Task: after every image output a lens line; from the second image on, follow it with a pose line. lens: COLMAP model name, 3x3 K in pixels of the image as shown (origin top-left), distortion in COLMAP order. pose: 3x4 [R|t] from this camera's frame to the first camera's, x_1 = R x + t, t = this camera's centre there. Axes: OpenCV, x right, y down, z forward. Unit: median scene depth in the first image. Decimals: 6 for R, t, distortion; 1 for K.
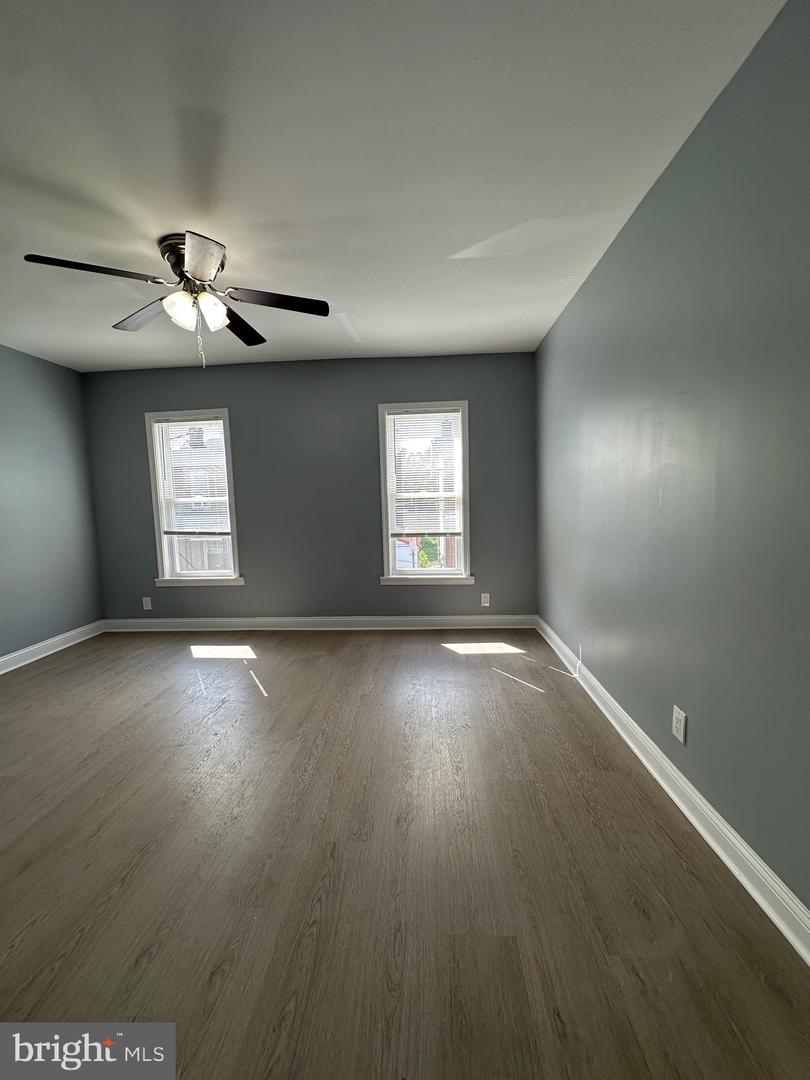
lens RADIAL K [[433.2, 0, 405.0], [0, 433.2, 540.0], [0, 0, 1]] dist [0.002254, 0.000953]
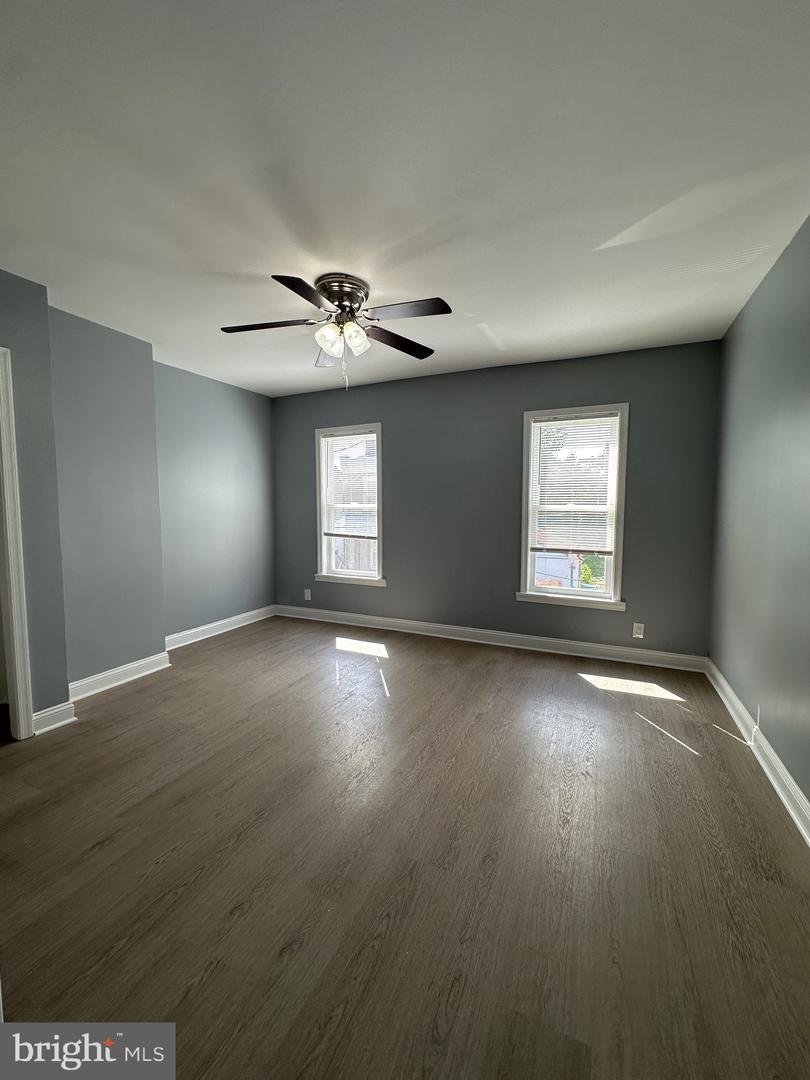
lens RADIAL K [[433.2, 0, 405.0], [0, 433.2, 540.0], [0, 0, 1]] dist [0.002254, 0.000953]
pose [[0.931855, 0.056585, -0.358392, 0.056772], [-0.061041, 0.998135, -0.001122, -0.015114], [0.357660, 0.022922, 0.933571, 0.020751]]
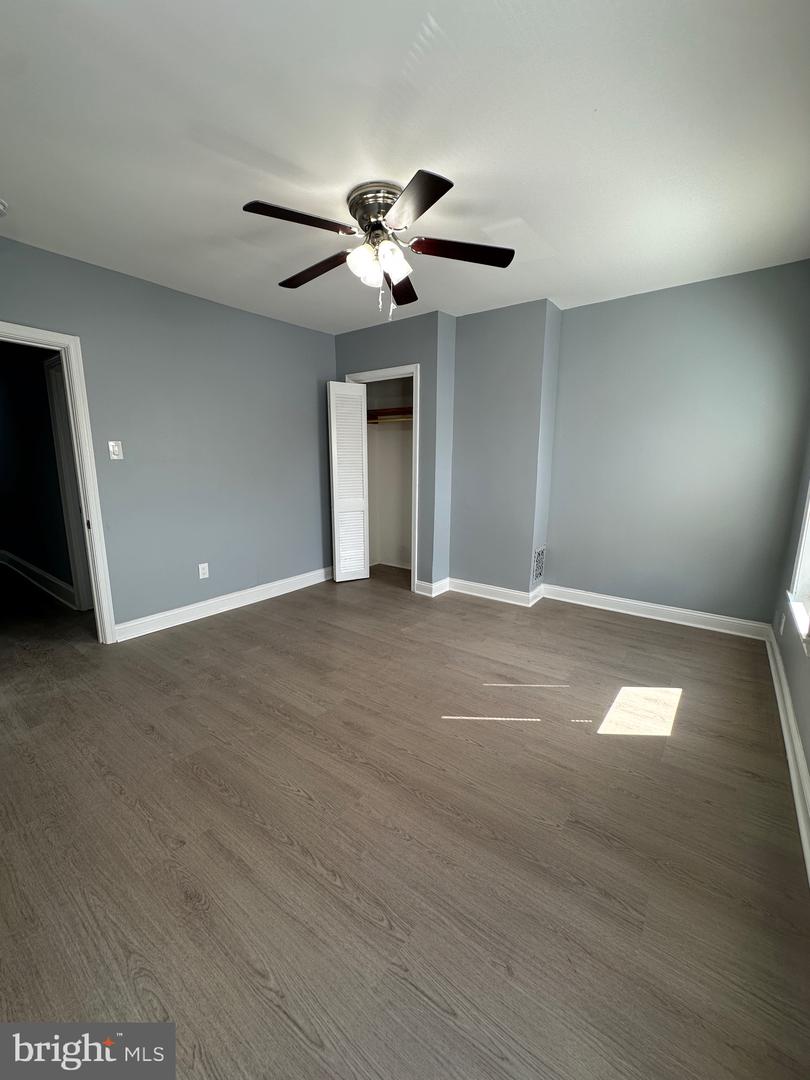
lens RADIAL K [[433.2, 0, 405.0], [0, 433.2, 540.0], [0, 0, 1]] dist [0.002254, 0.000953]
pose [[-0.556360, 0.181325, -0.810916, 0.226833], [-0.068214, 0.962640, 0.262051, -0.114186], [0.828137, 0.201110, -0.523205, 0.993772]]
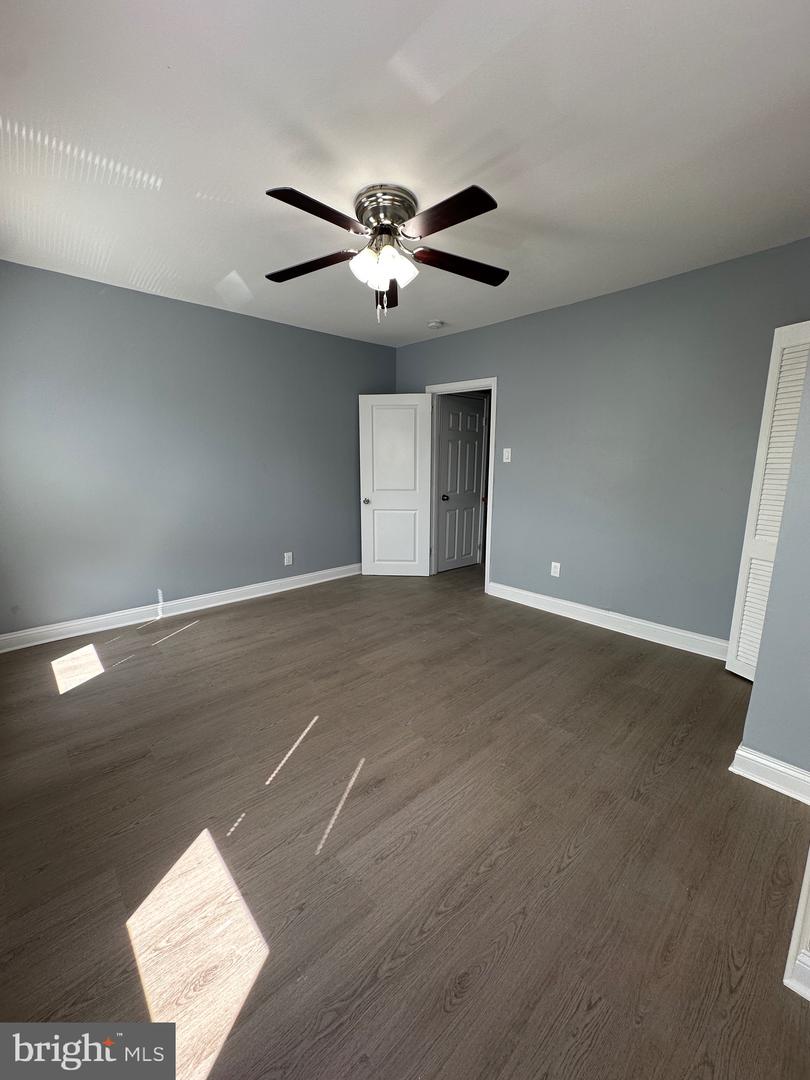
lens RADIAL K [[433.2, 0, 405.0], [0, 433.2, 540.0], [0, 0, 1]] dist [0.002254, 0.000953]
pose [[-0.716285, -0.105438, 0.689796, -0.733506], [0.086516, 0.967473, 0.237720, -0.100352], [-0.692423, 0.229954, -0.683865, 1.047247]]
